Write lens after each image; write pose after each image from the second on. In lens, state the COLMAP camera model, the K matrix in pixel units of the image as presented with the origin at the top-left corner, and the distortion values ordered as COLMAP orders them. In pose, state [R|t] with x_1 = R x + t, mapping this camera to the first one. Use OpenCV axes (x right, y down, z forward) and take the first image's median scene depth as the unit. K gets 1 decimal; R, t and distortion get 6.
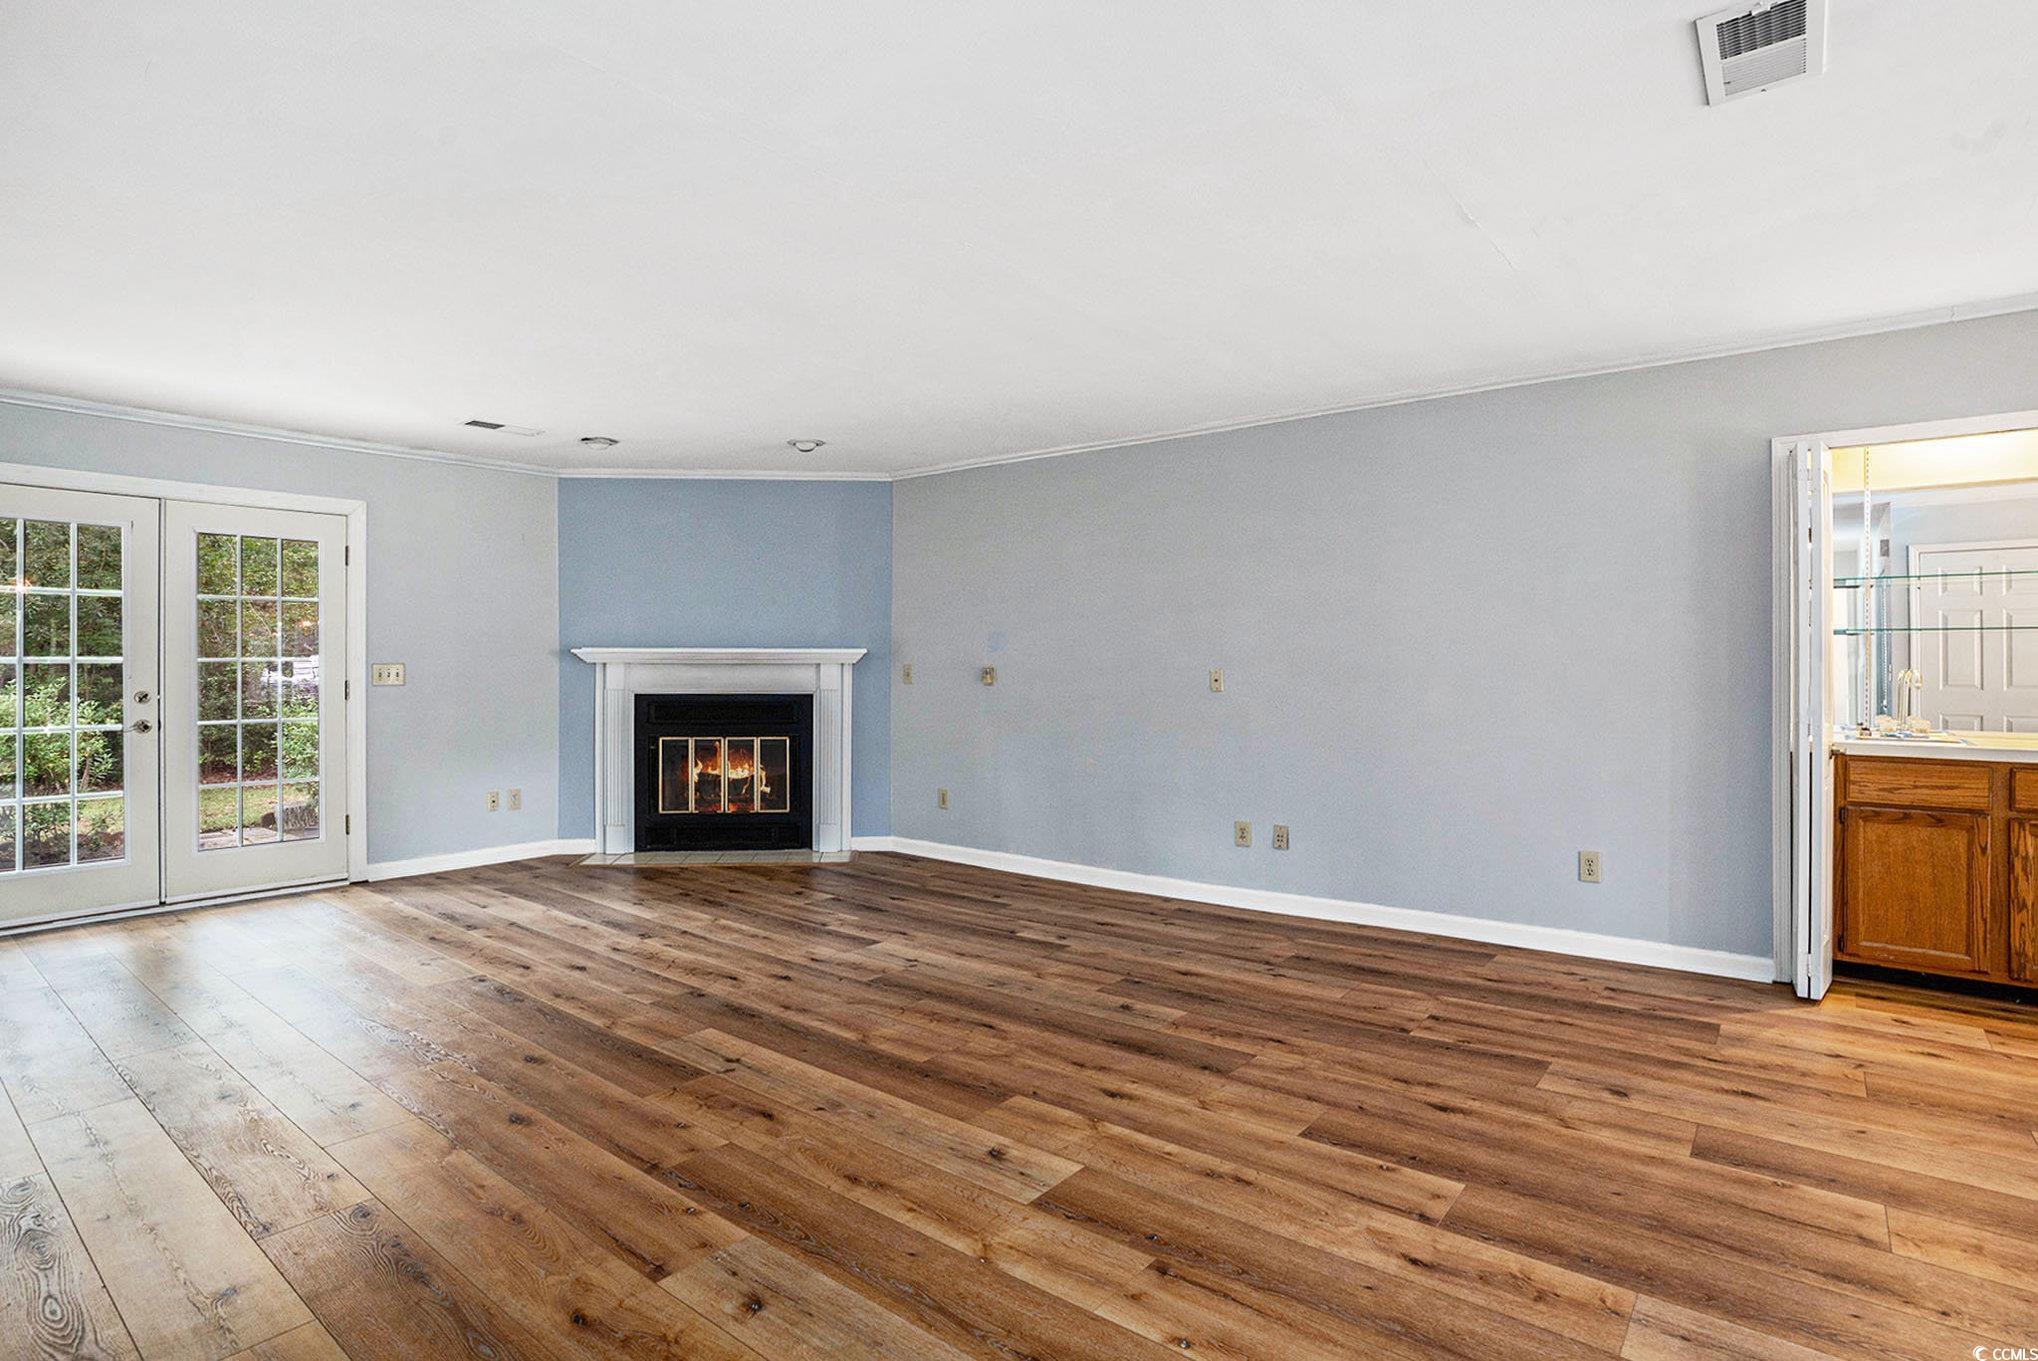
lens RADIAL K [[998.6, 0, 1036.4], [0, 998.6, 675.9], [0, 0, 1]] dist [-0.052398, 0.014176]
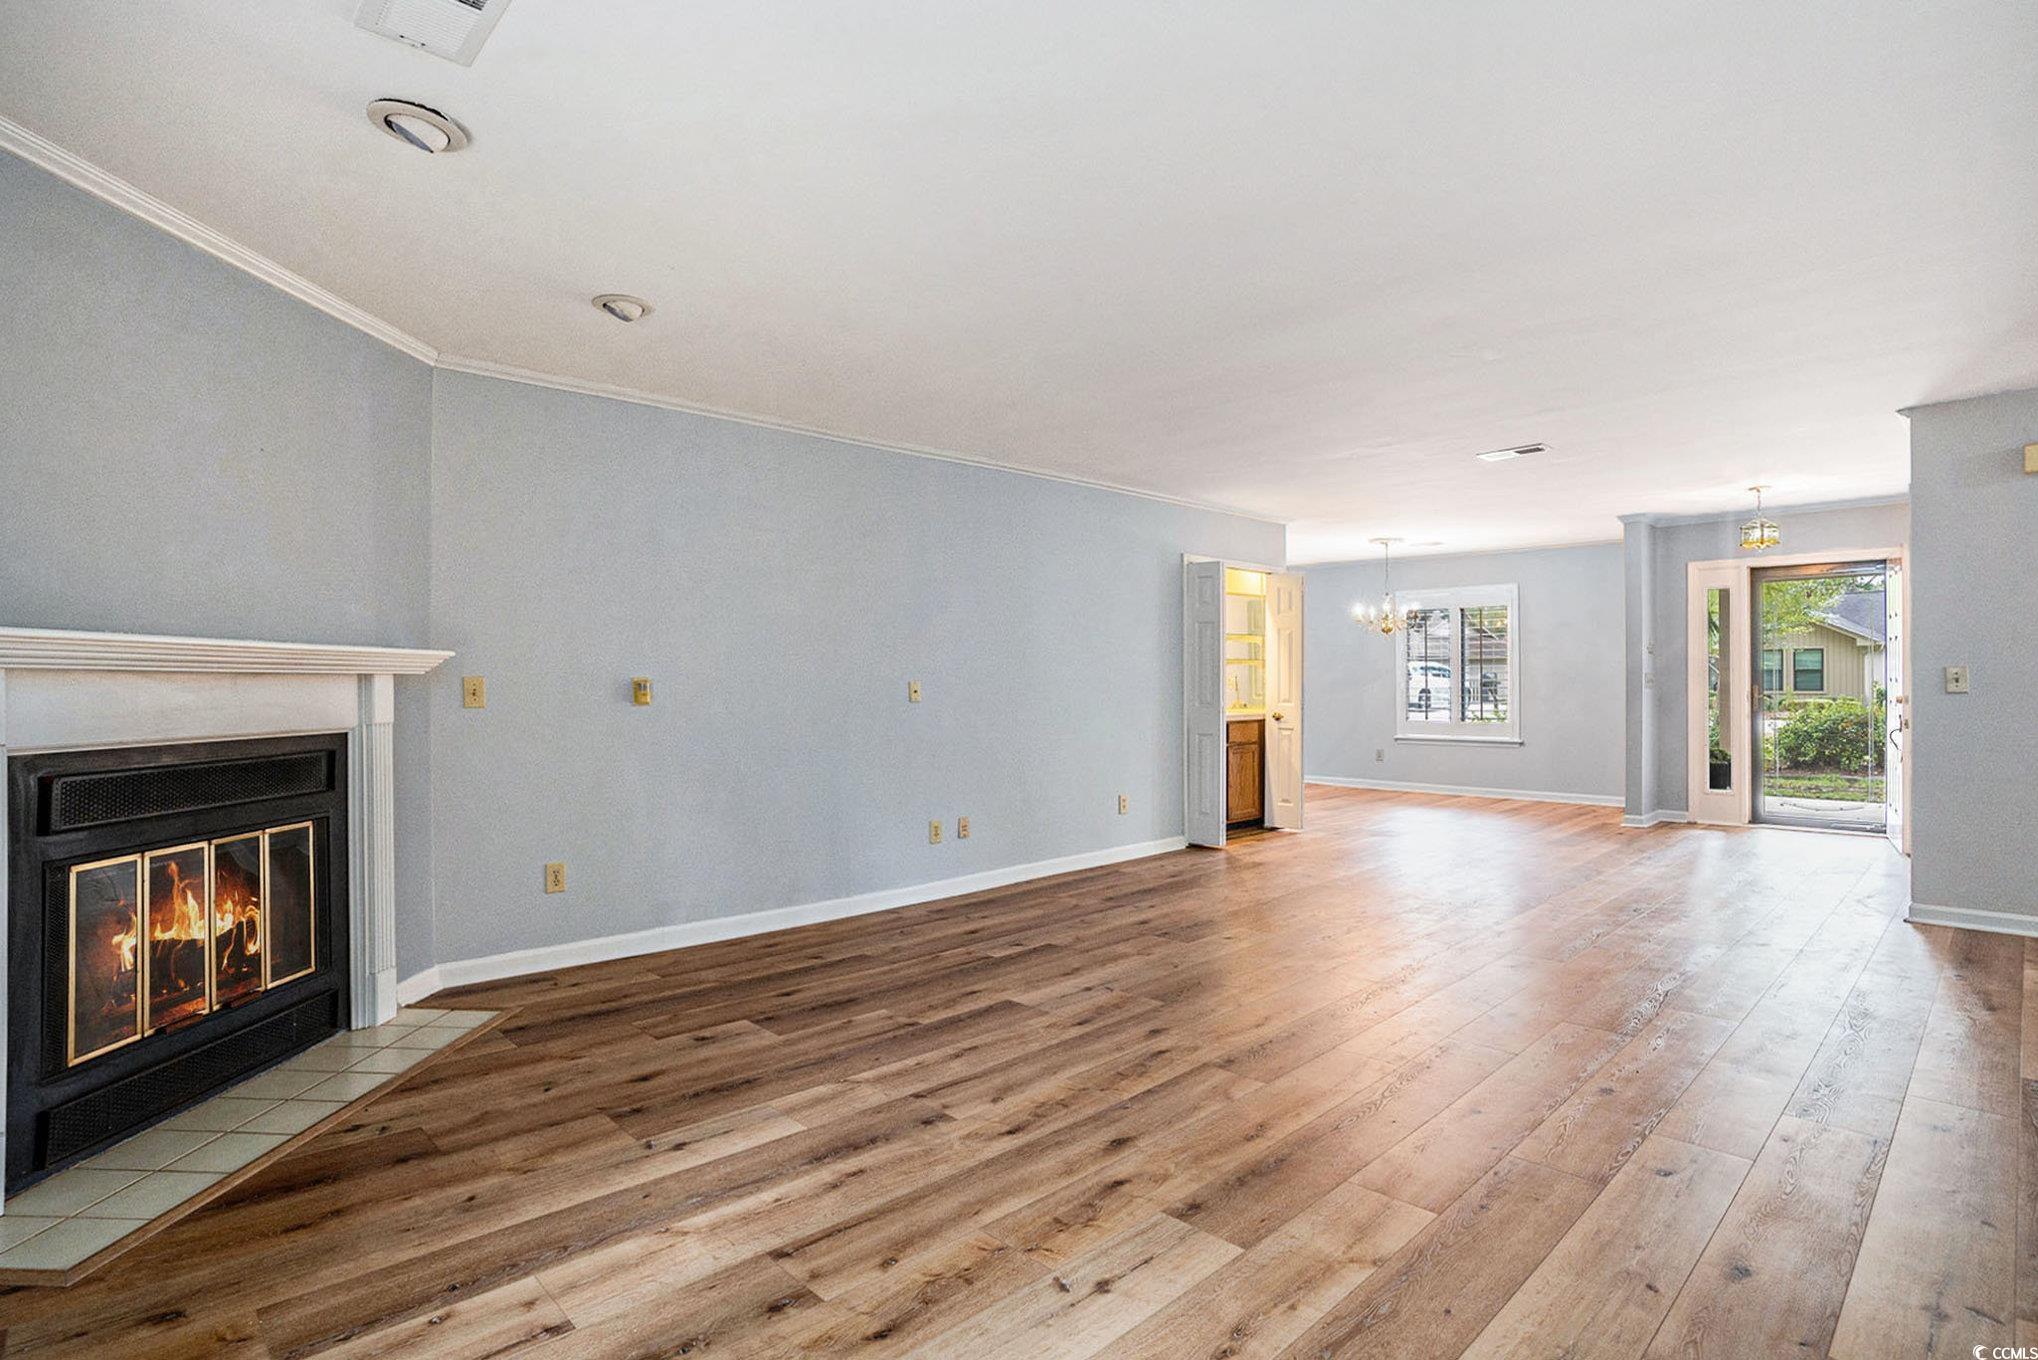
lens RADIAL K [[998.6, 0, 1015.4], [0, 998.6, 672.2], [0, 0, 1]] dist [-0.052398, 0.014176]
pose [[0.151191, 0.006936, 0.988480, -1.206038], [0.011877, 0.999890, -0.008832, -0.008279], [-0.988433, 0.013075, 0.151092, 1.039146]]
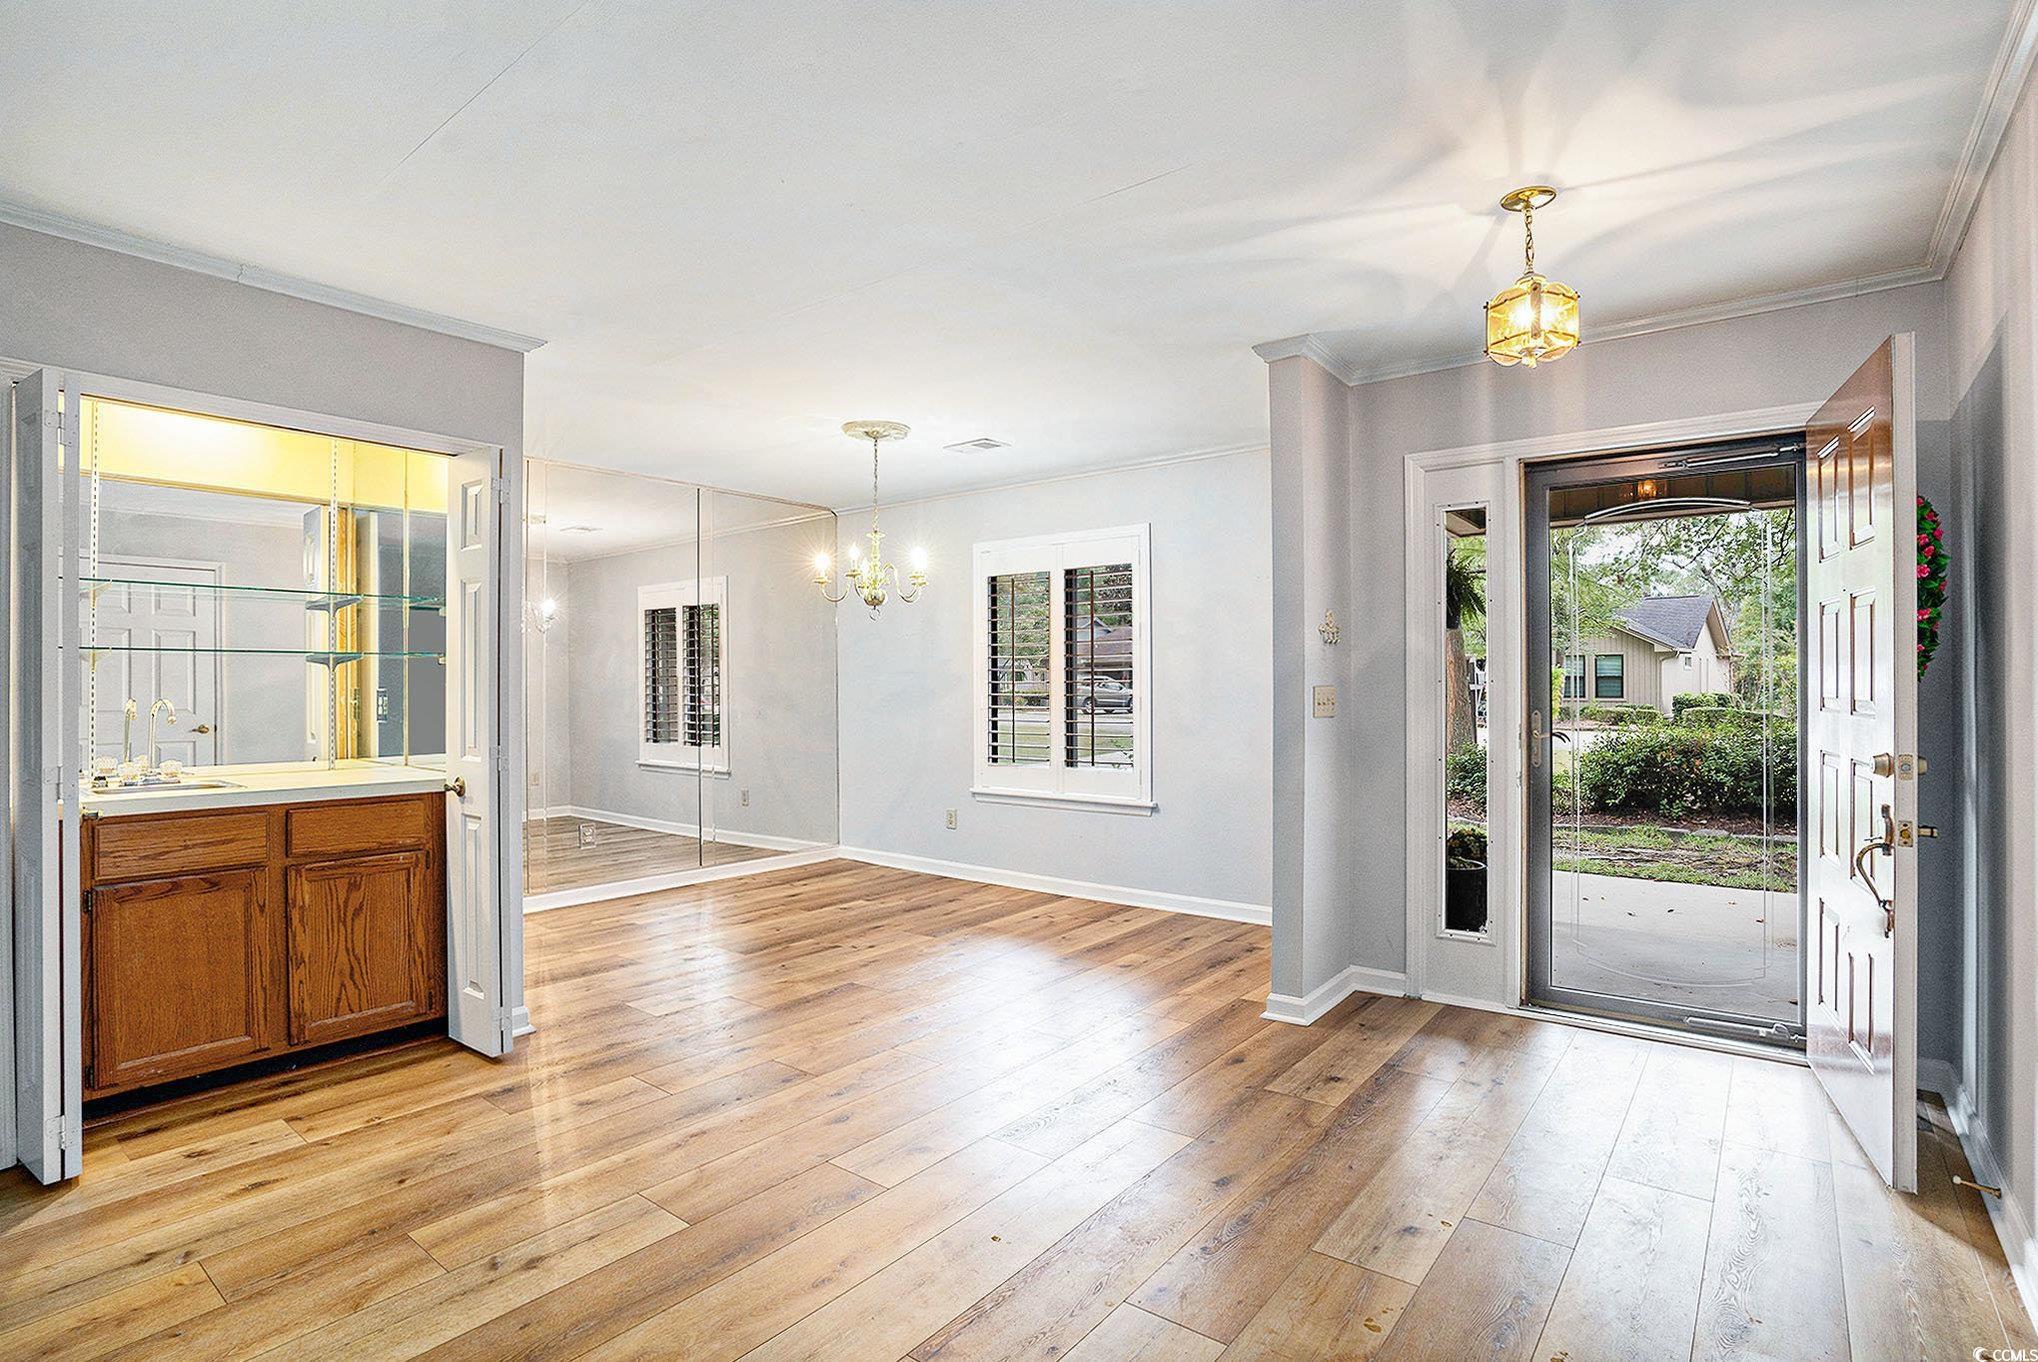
lens RADIAL K [[998.6, 0, 1021.2], [0, 998.6, 669.1], [0, 0, 1]] dist [-0.052398, 0.014176]
pose [[0.003634, 0.014132, 0.999894, 0.107166], [0.009825, 0.999851, -0.014167, -0.014474], [-0.999945, 0.009876, 0.003494, 0.295816]]
